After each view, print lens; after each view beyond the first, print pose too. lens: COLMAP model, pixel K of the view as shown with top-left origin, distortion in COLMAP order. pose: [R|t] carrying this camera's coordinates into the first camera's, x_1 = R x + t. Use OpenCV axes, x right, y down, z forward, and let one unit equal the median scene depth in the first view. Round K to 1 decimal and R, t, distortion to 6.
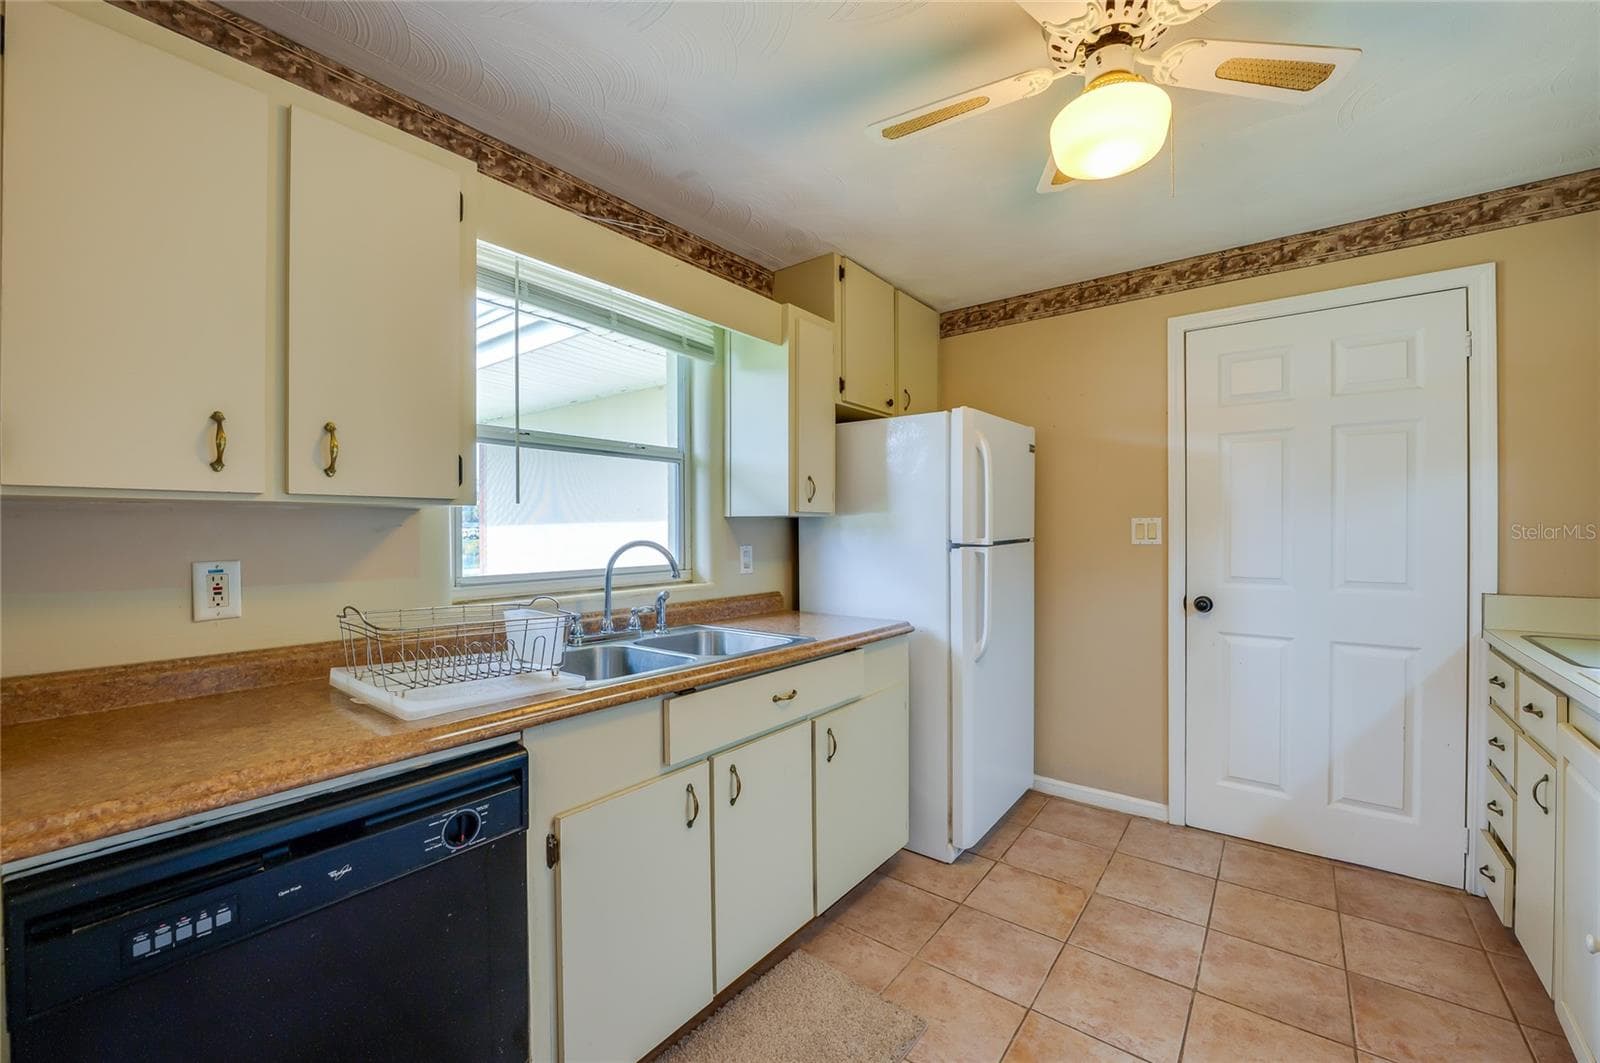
lens RADIAL K [[638.4, 0, 800.7], [0, 638.4, 531.4], [0, 0, 1]] dist [-0.016477, 0.000897]
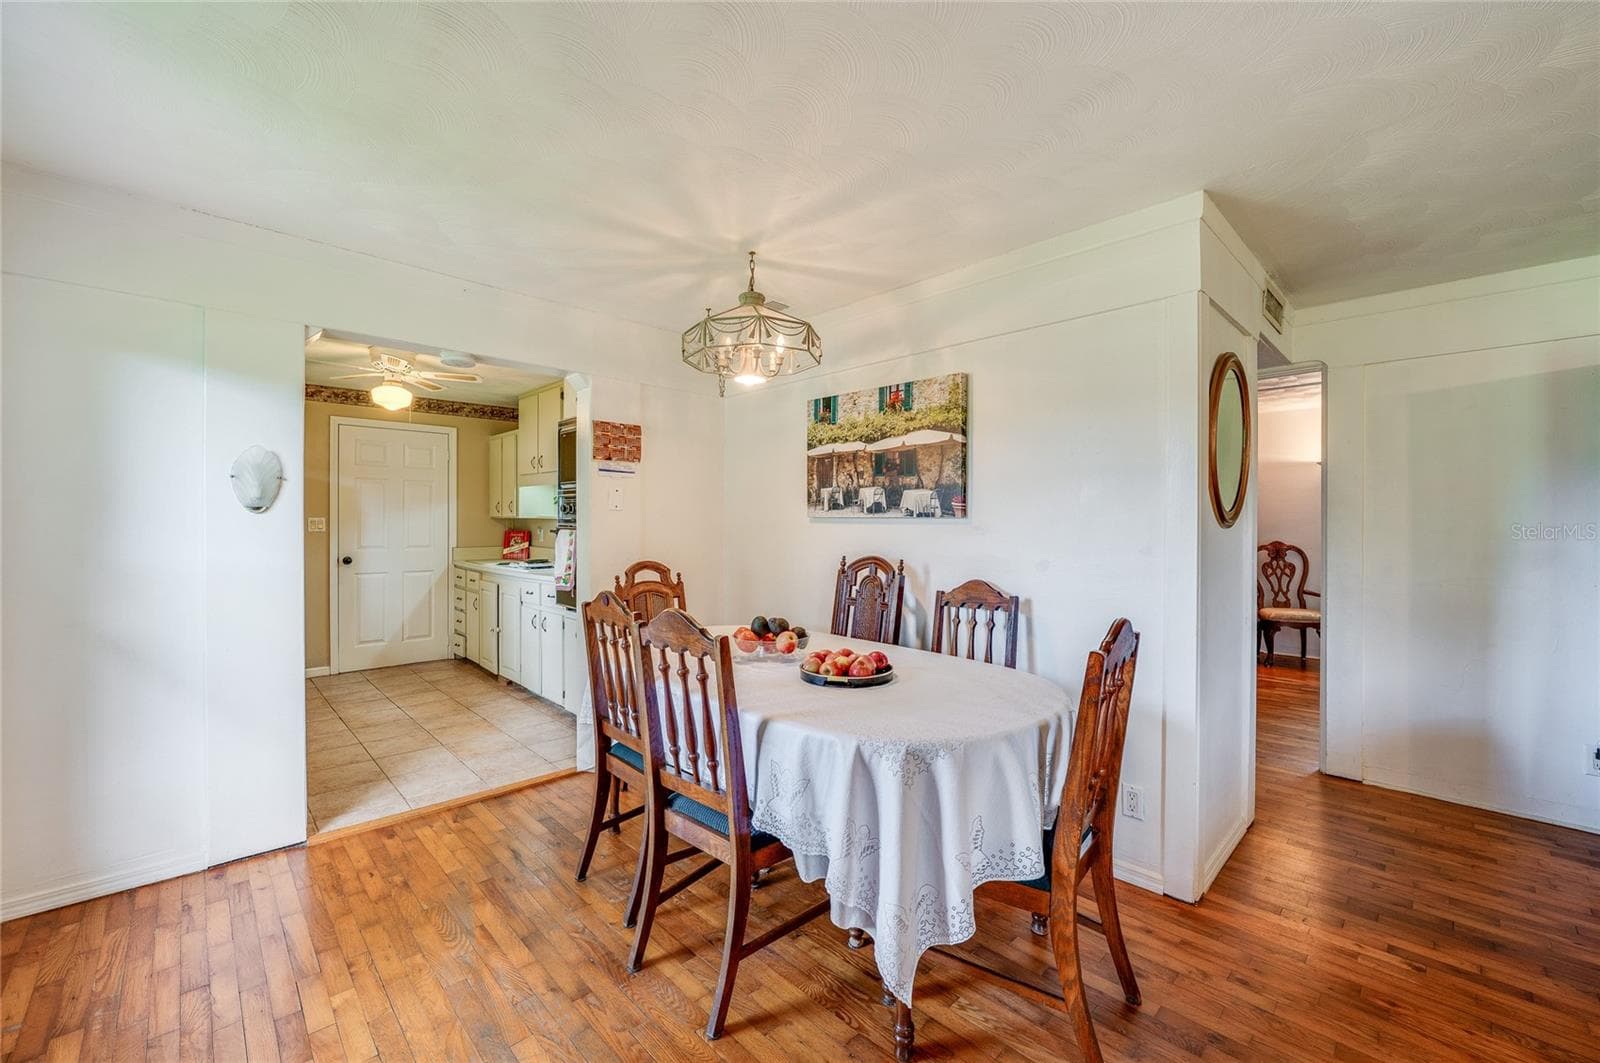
lens RADIAL K [[639.2, 0, 797.6], [0, 639.2, 524.8], [0, 0, 1]] dist [-0.019210, 0.001503]
pose [[0.145173, 0.002818, 0.989402, -1.506337], [0.002129, 0.999993, -0.003160, 0.012444], [-0.989404, 0.002565, 0.145166, -0.935708]]
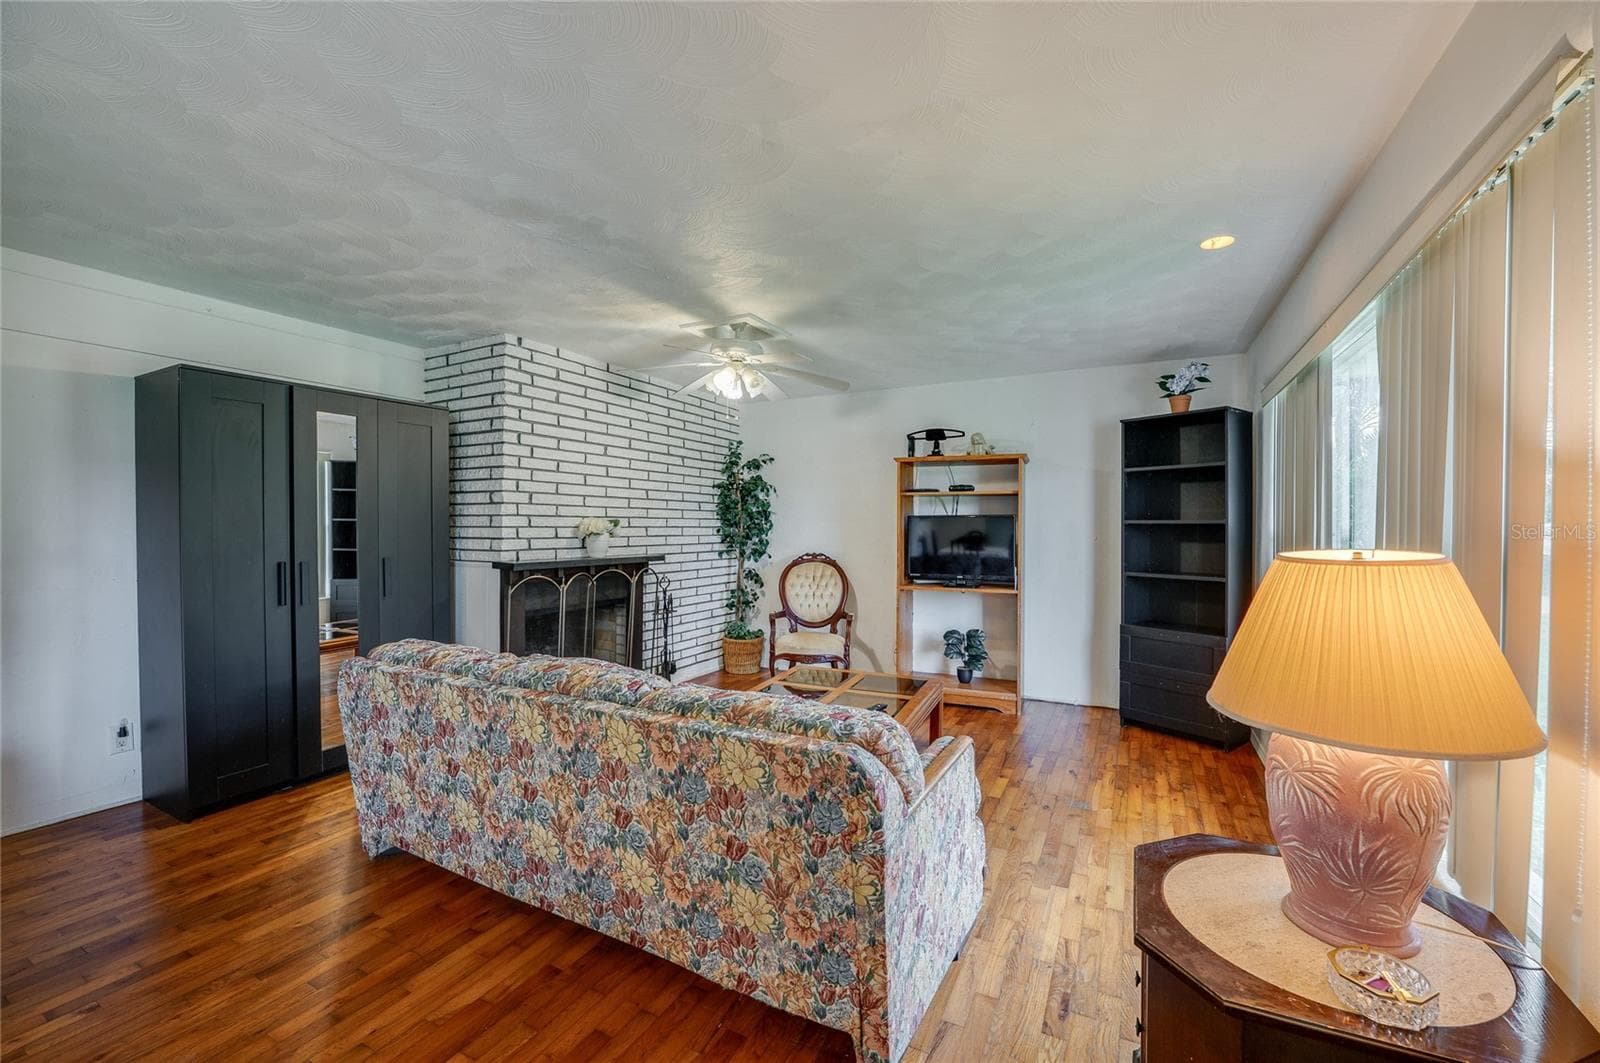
lens RADIAL K [[639.2, 0, 801.4], [0, 639.2, 524.6], [0, 0, 1]] dist [-0.019210, 0.001503]
pose [[-0.984704, 0.001991, -0.174224, -1.160132], [0.001197, 0.999988, 0.004659, 0.009030], [0.174231, 0.004379, -0.984695, -0.630650]]
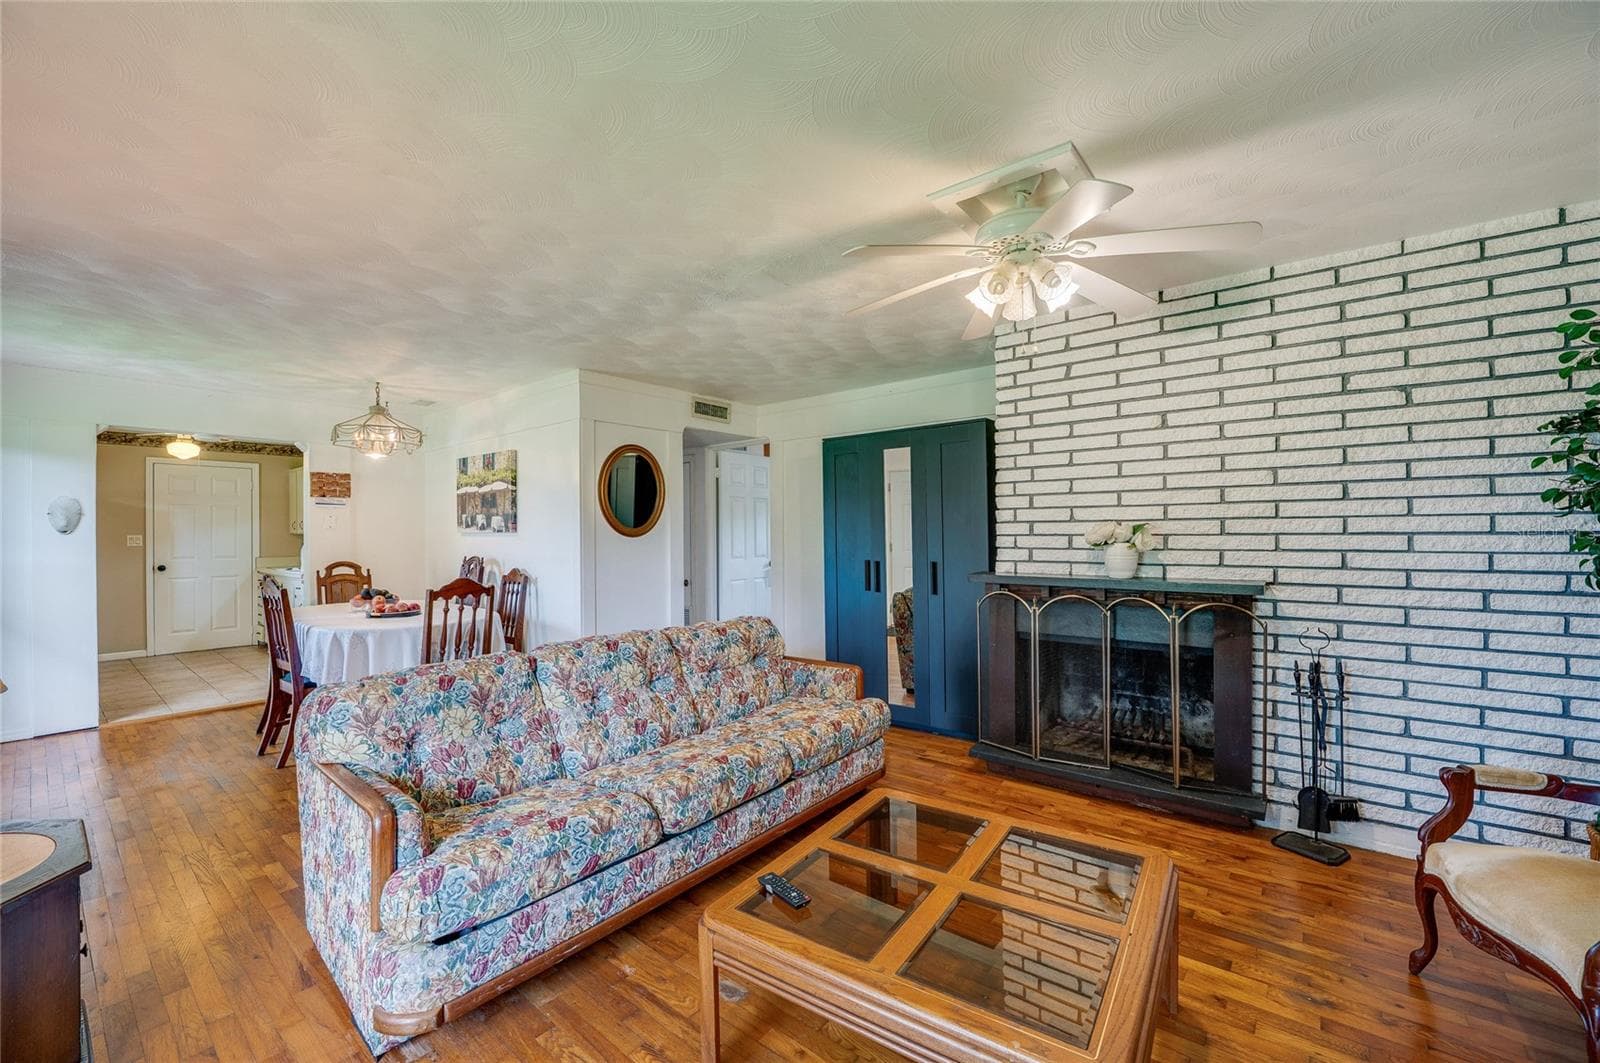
lens RADIAL K [[639.2, 0, 793.4], [0, 639.2, 533.2], [0, 0, 1]] dist [-0.019210, 0.001503]
pose [[0.030698, 0.006316, 0.999509, -2.457228], [0.012126, 0.999904, -0.006691, 0.024379], [-0.999455, 0.012326, 0.030619, -2.215108]]
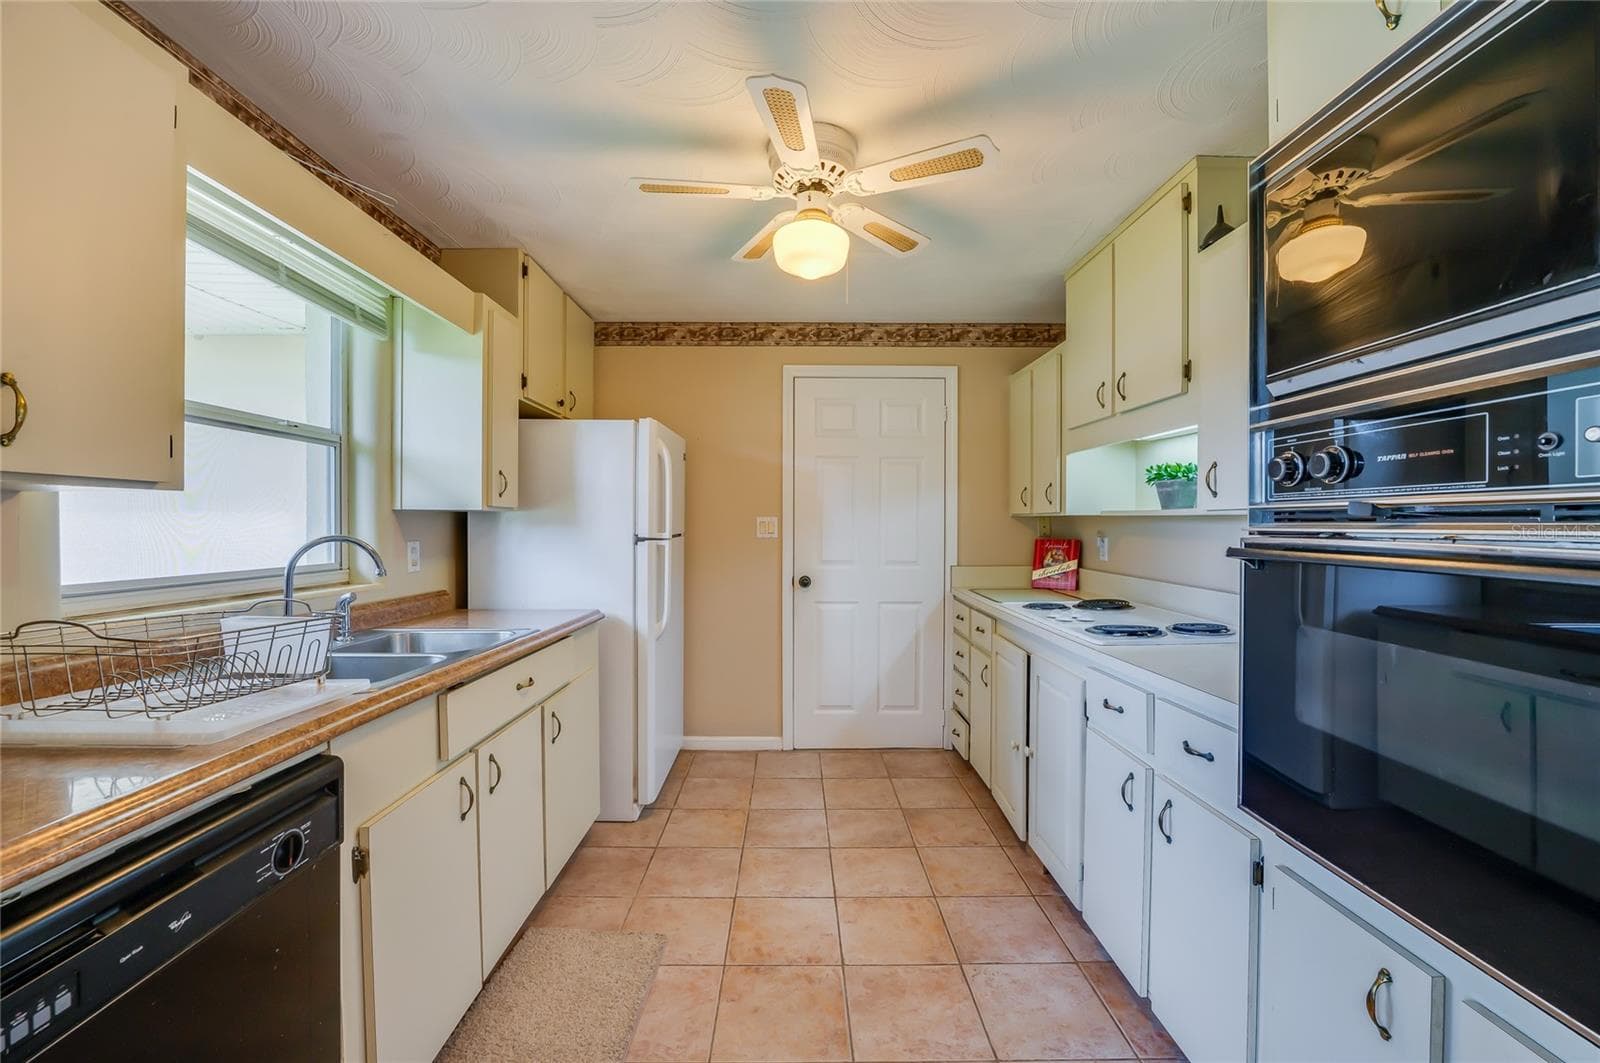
lens RADIAL K [[639.2, 0, 800.6], [0, 639.2, 530.5], [0, 0, 1]] dist [-0.019210, 0.001503]
pose [[0.786422, 0.001258, 0.617688, -0.273704], [-0.003036, 0.999994, 0.001830, 0.004444], [-0.617682, -0.003314, 0.786421, -0.081076]]
